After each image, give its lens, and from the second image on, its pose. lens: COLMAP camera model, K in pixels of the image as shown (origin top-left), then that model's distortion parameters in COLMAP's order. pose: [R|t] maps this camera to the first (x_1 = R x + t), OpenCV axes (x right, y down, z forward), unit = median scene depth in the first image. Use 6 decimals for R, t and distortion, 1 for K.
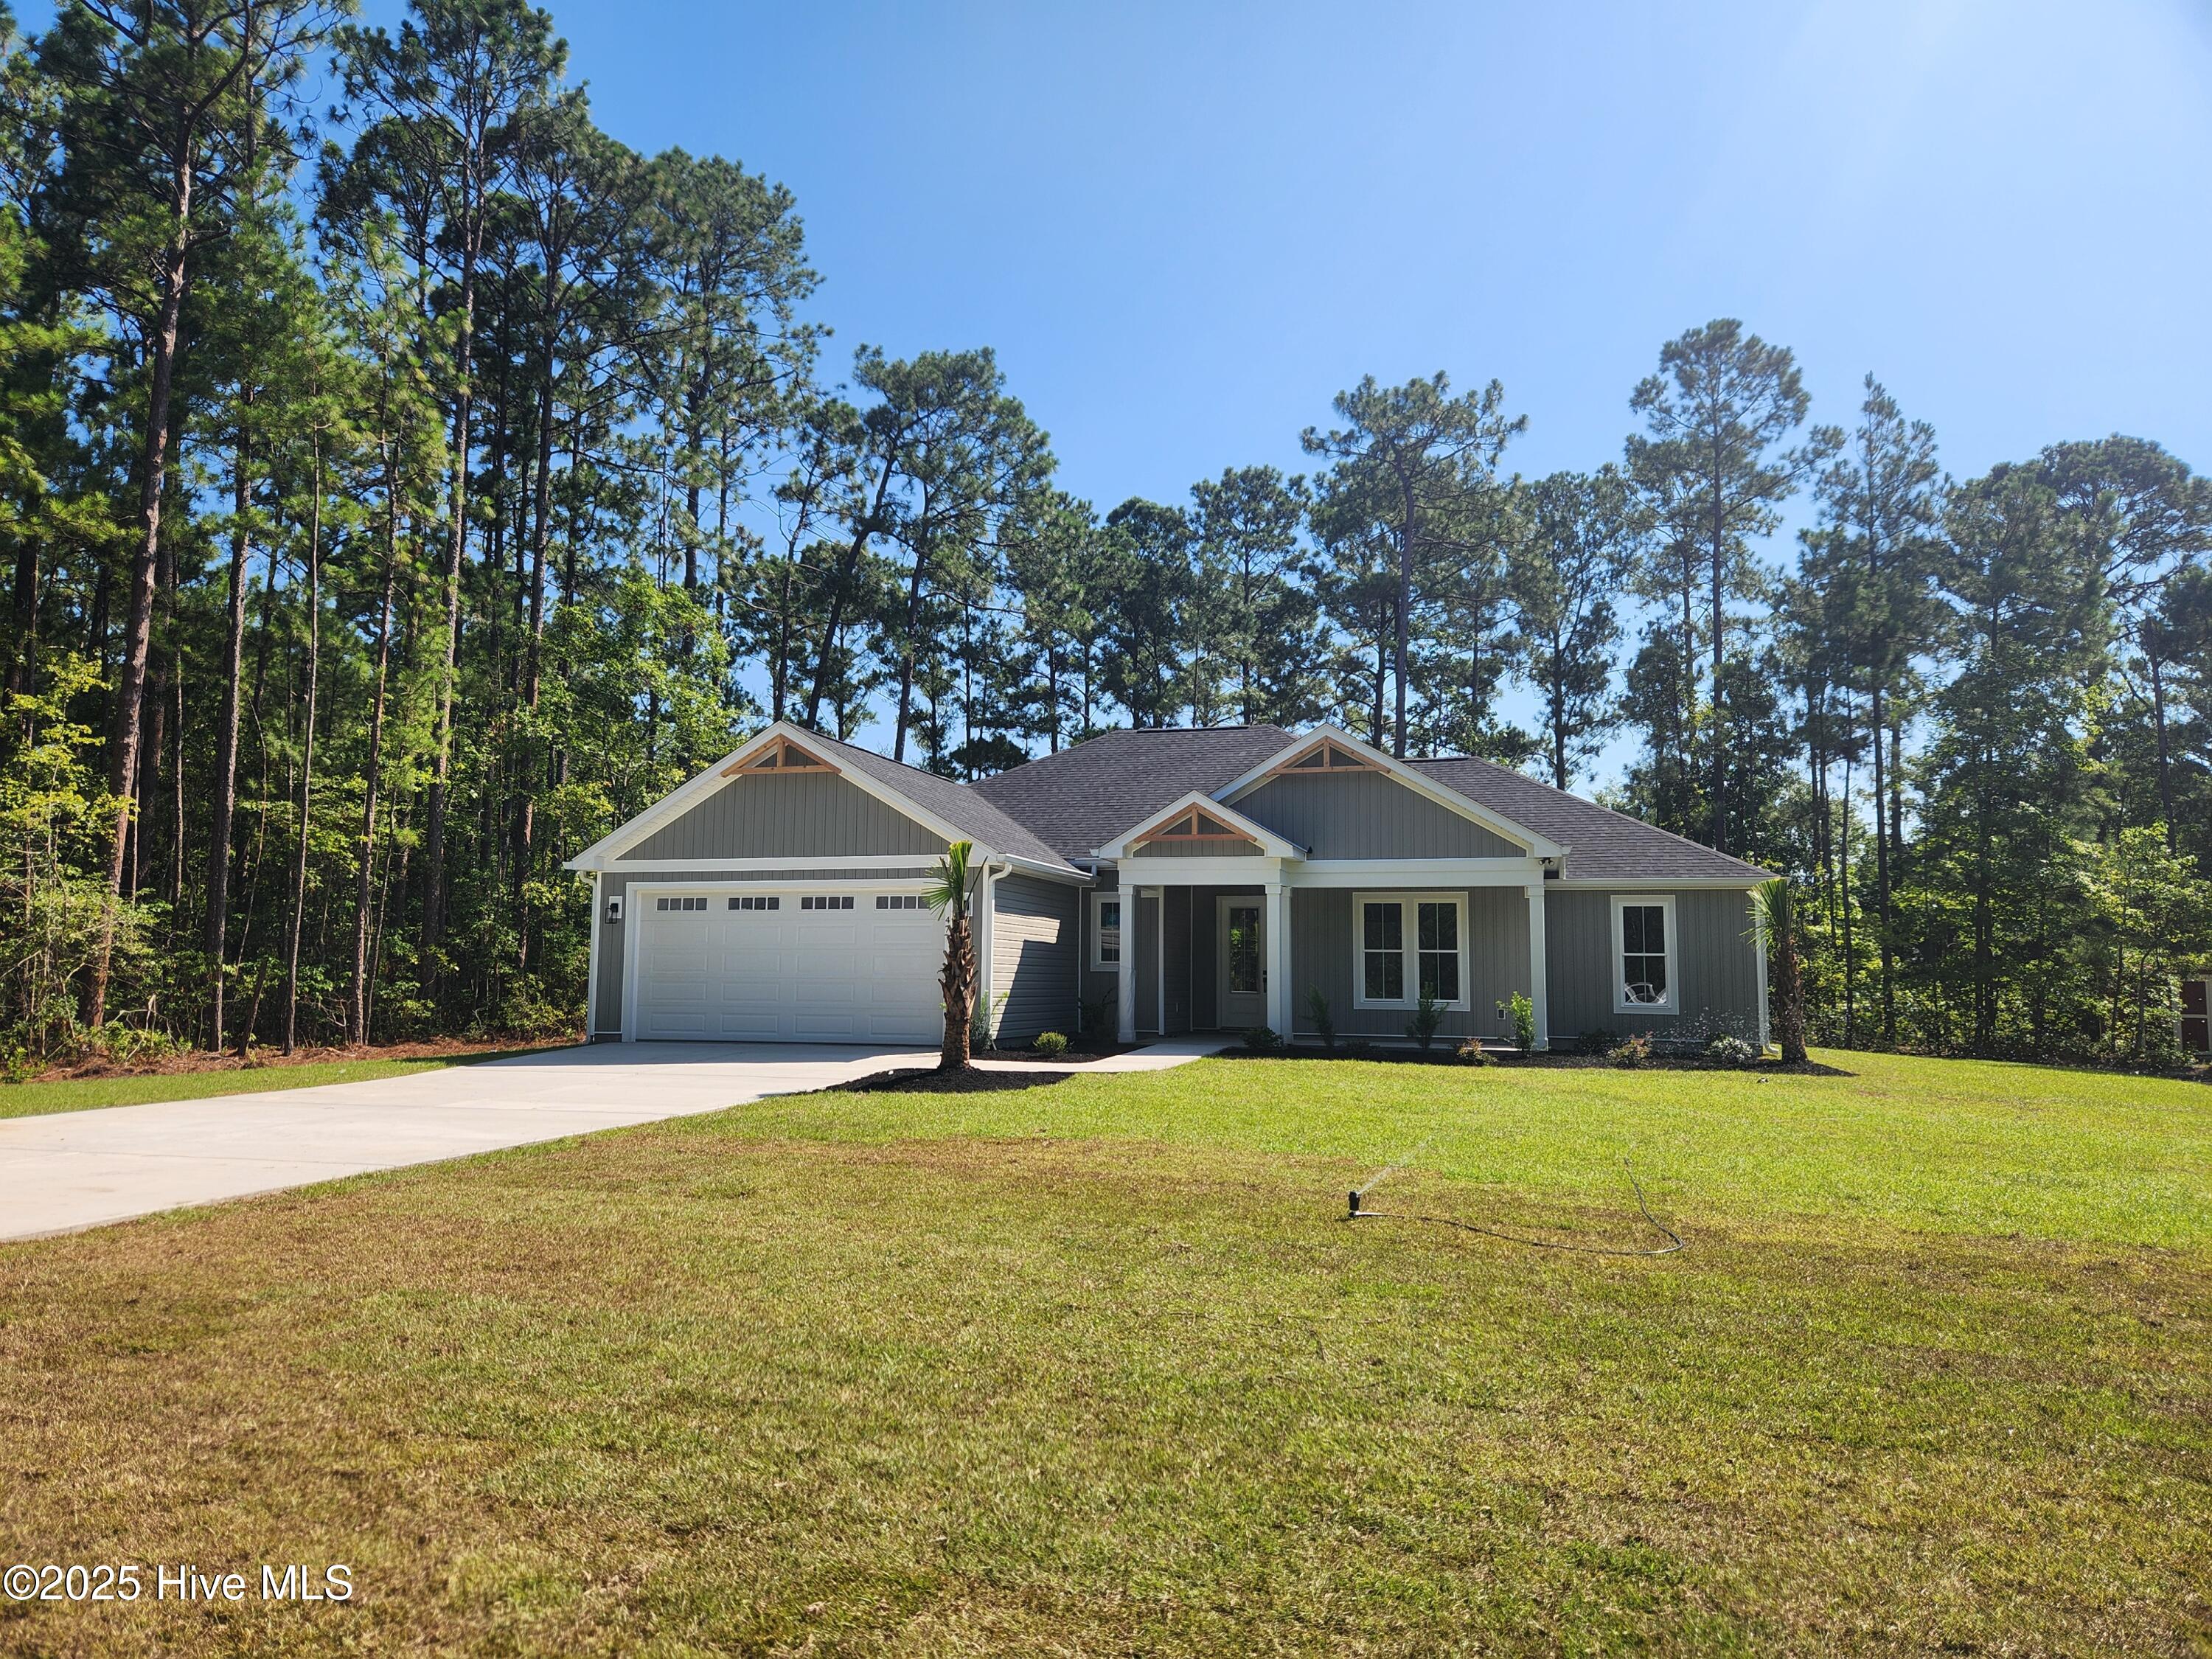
lens RADIAL K [[1439.1, 0, 1106.0], [0, 1439.1, 829.5], [0, 0, 1]] dist [0.070640, -0.054504]
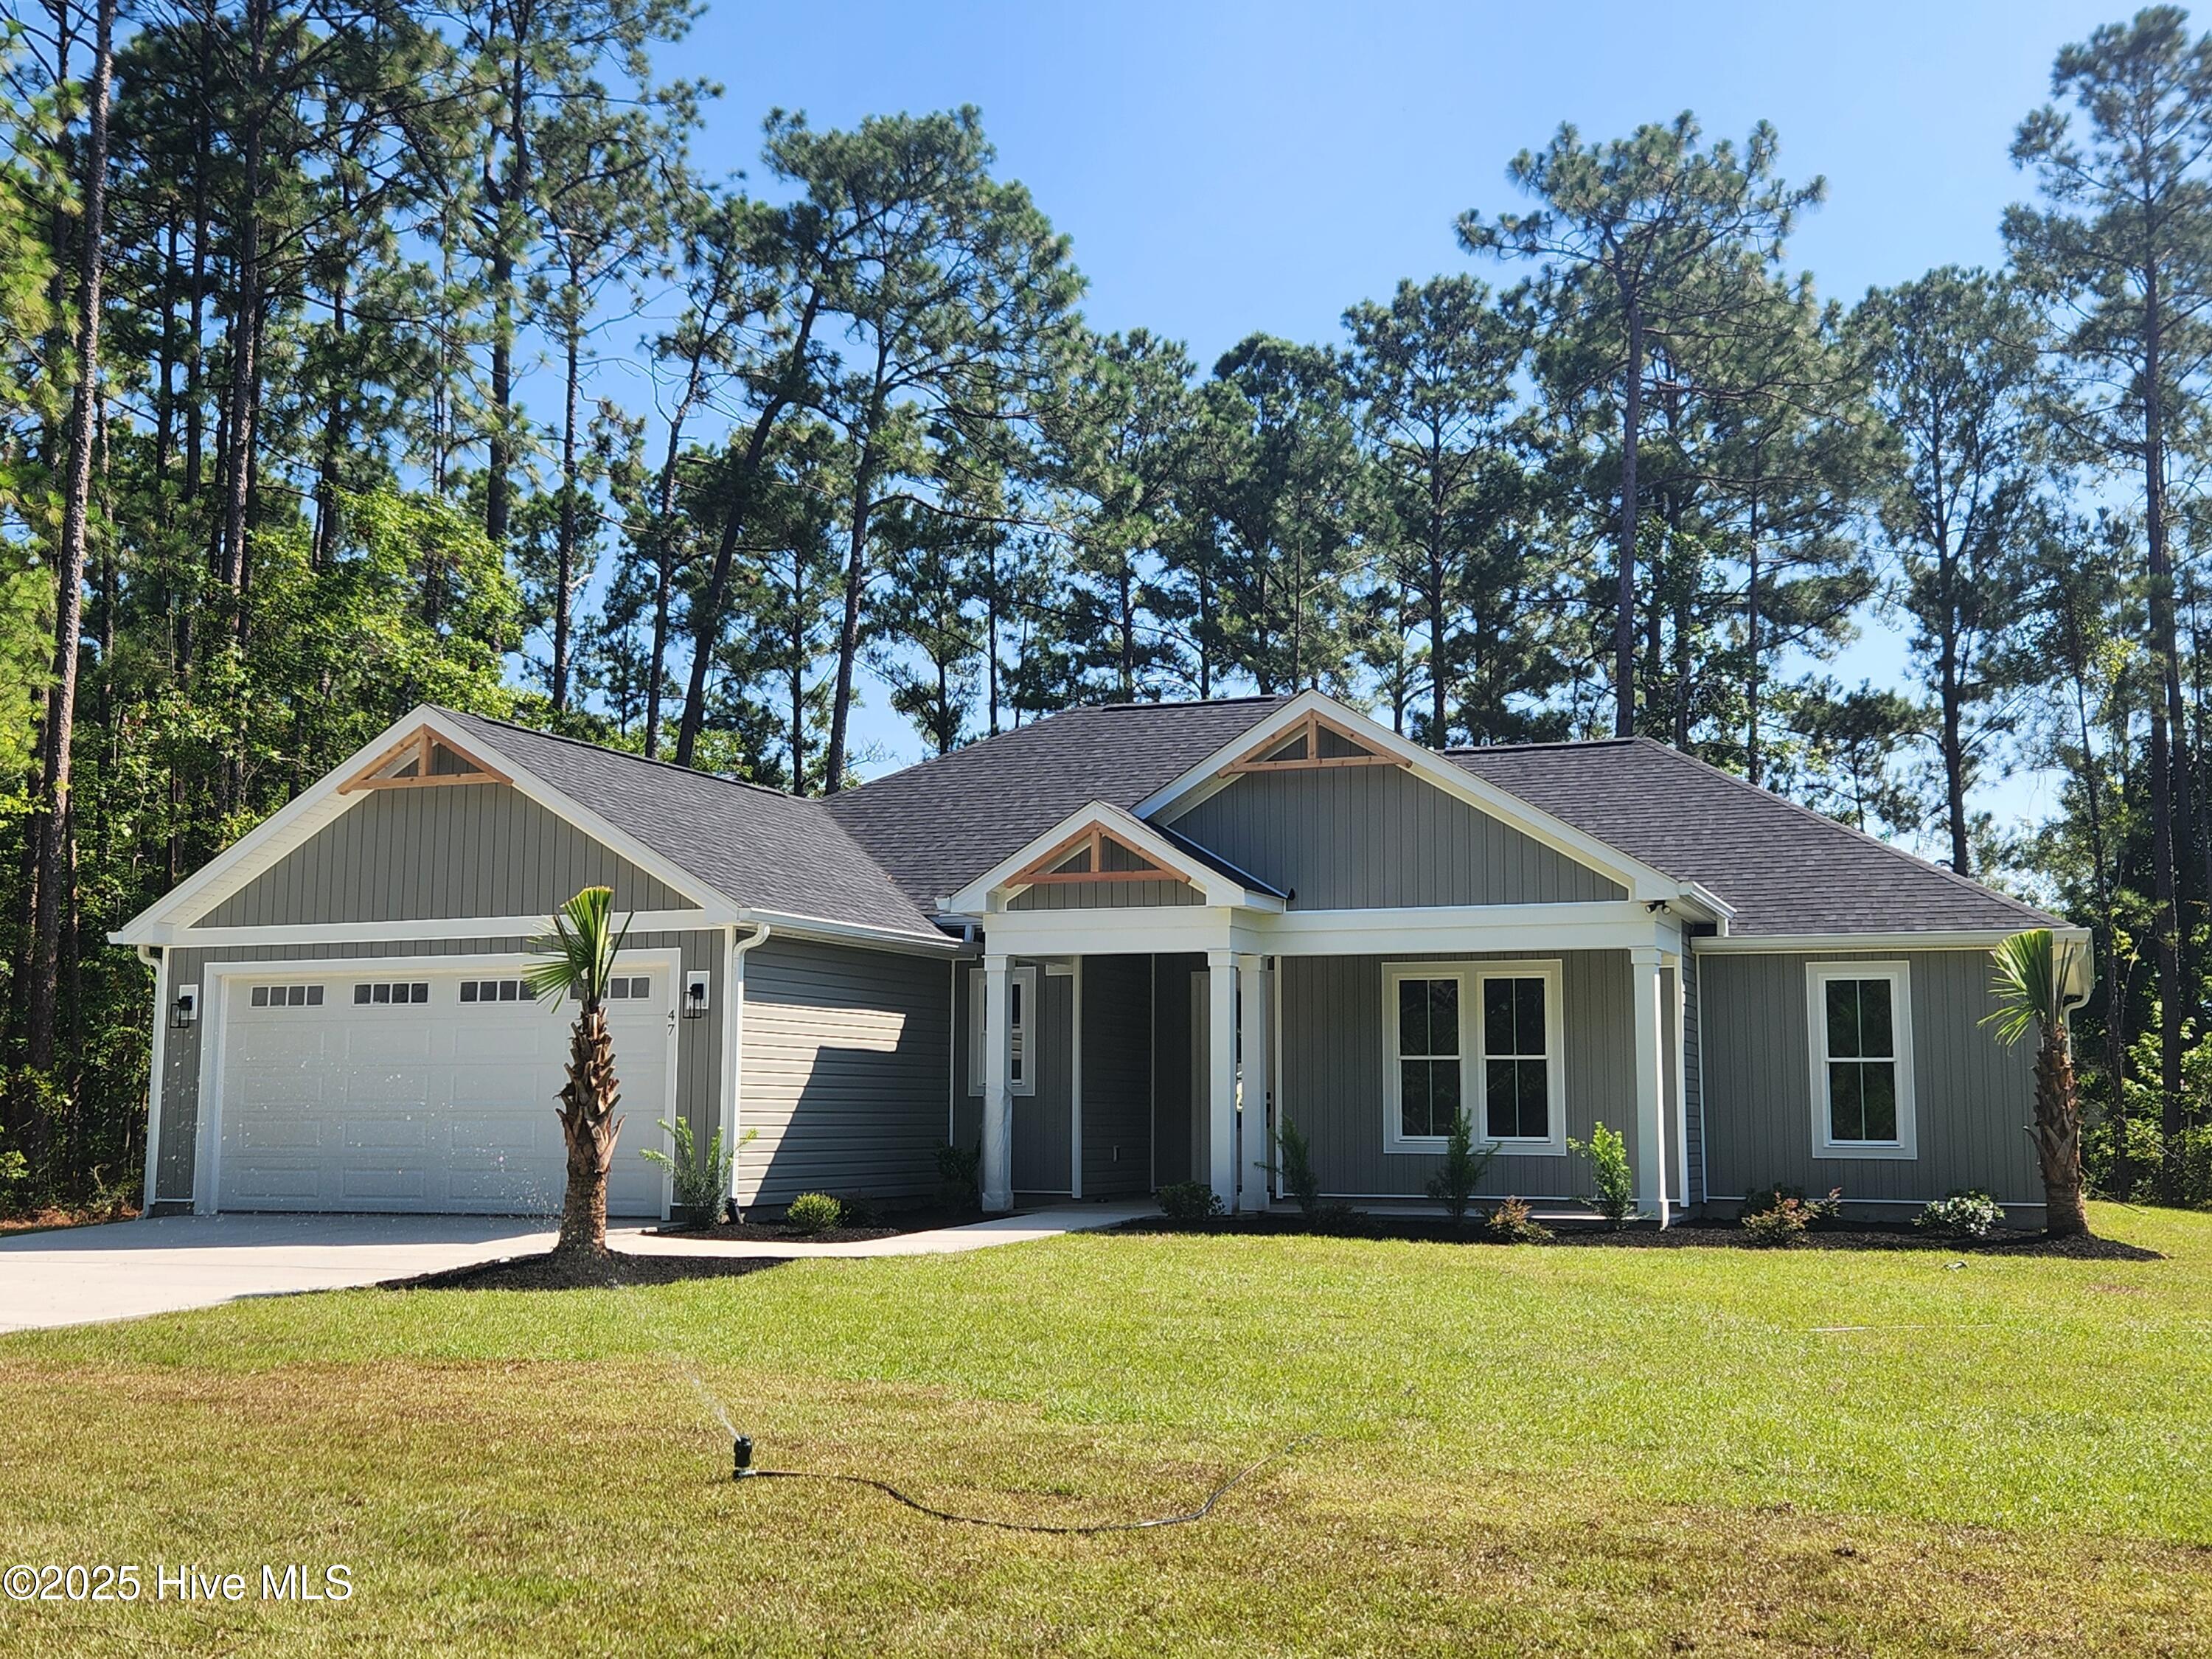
lens RADIAL K [[2330.5, 0, 1148.9], [0, 2330.5, 805.8], [0, 0, 1]] dist [0.106626, -0.187251]
pose [[0.996422, -0.018627, -0.082434, 0.083049], [0.016279, 0.999445, -0.029058, 0.002187], [0.082930, 0.027613, 0.996173, 0.000267]]
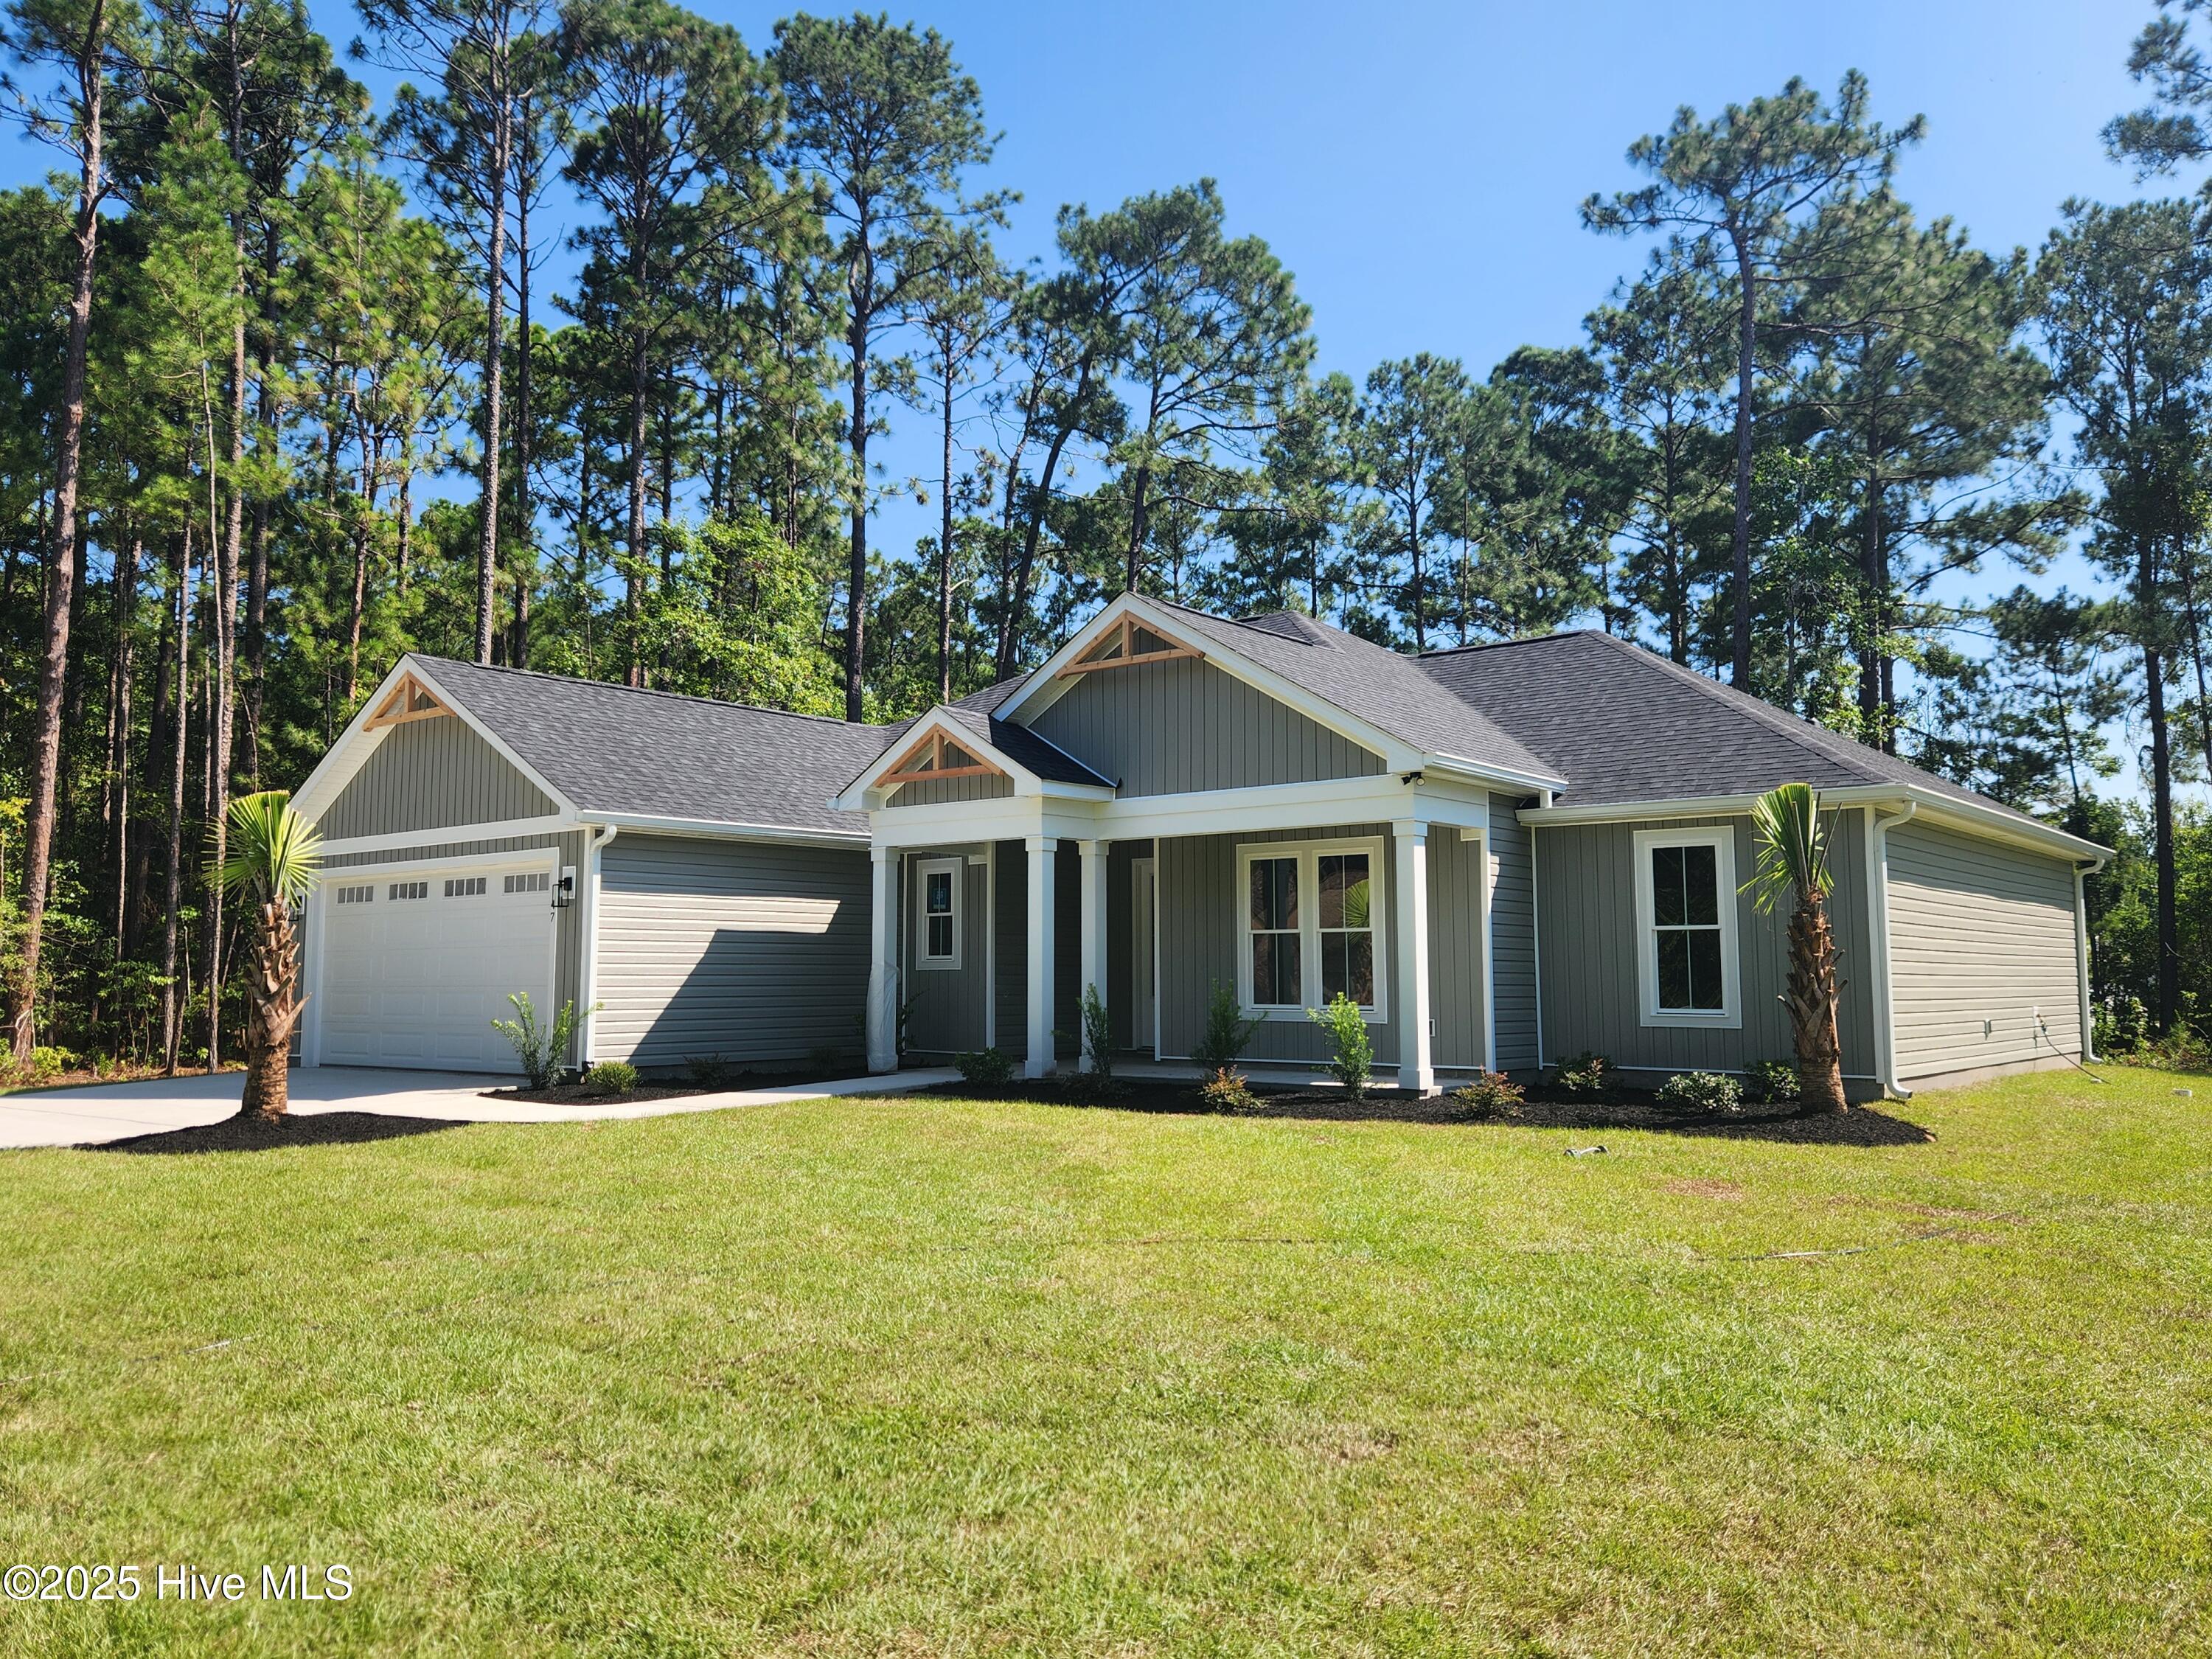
lens RADIAL K [[1671.0, 0, 1102.3], [0, 1671.0, 798.6], [0, 0, 1]] dist [0.076128, -0.072294]
pose [[0.925444, -0.052754, -0.375195, 0.215031], [0.051167, 0.998589, -0.014199, 0.016150], [0.375414, -0.006058, 0.926837, 0.142297]]
